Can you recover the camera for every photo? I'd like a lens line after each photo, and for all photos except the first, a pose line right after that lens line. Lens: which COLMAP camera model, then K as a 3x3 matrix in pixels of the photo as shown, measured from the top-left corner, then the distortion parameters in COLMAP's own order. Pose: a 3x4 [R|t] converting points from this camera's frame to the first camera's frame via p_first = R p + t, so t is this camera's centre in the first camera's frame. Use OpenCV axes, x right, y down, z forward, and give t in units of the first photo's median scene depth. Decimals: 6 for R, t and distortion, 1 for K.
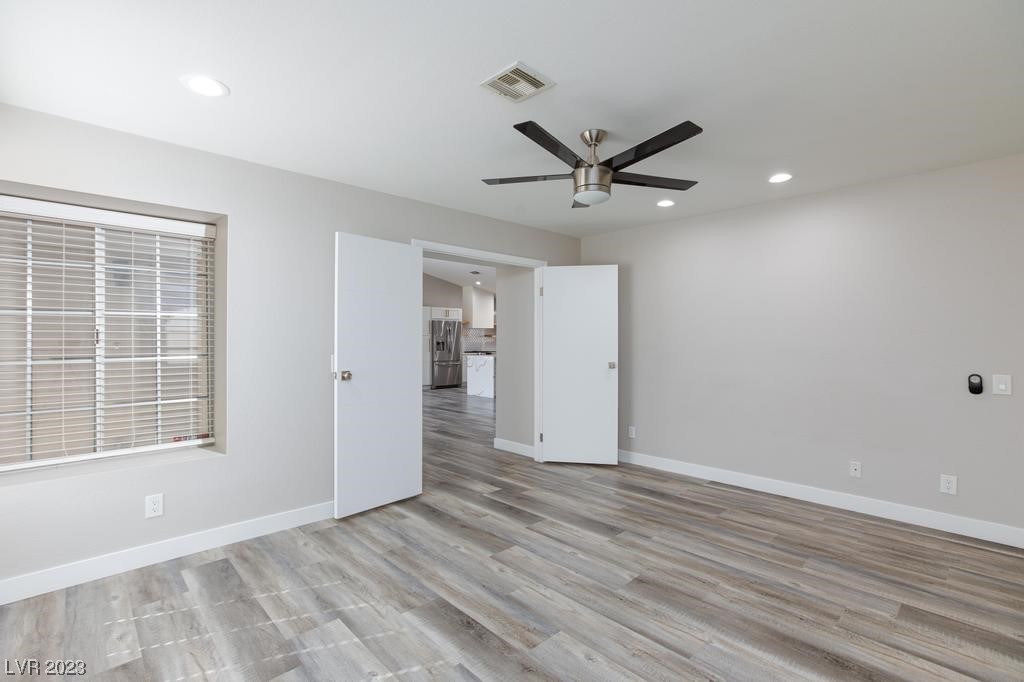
lens RADIAL K [[467.7, 0, 505.2], [0, 467.7, 332.4], [0, 0, 1]] dist [-0.033240, 0.017642]
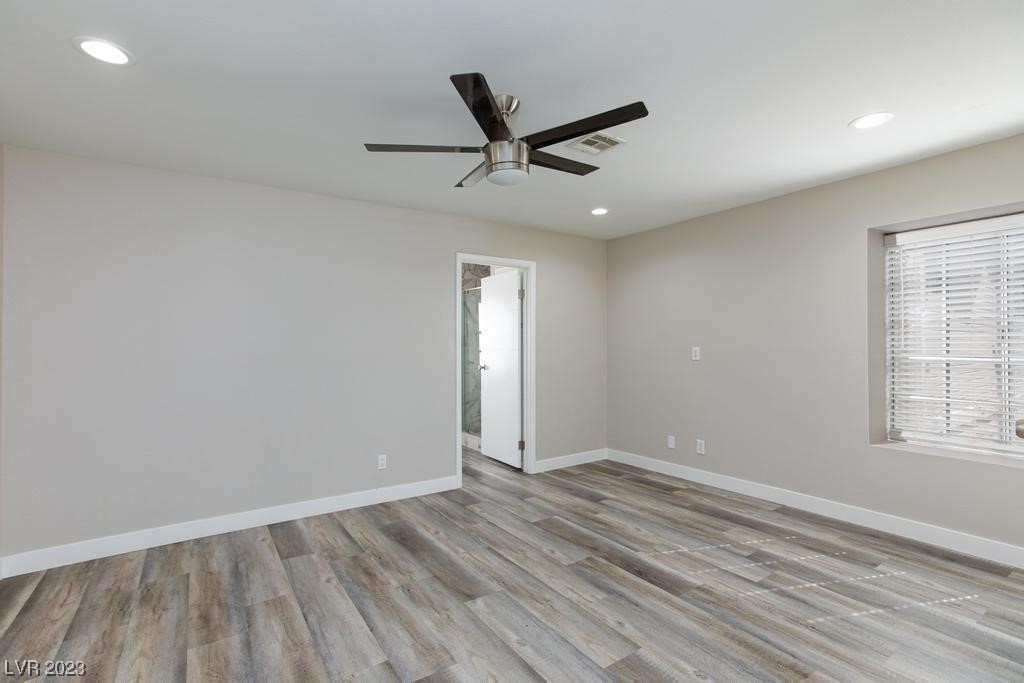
lens RADIAL K [[467.7, 0, 505.2], [0, 467.7, 332.9], [0, 0, 1]] dist [-0.033240, 0.017642]
pose [[-0.986019, 0.011953, 0.166204, 0.055924], [0.005621, 0.999242, -0.038516, 0.030140], [-0.166538, -0.037043, -0.985339, 2.026319]]
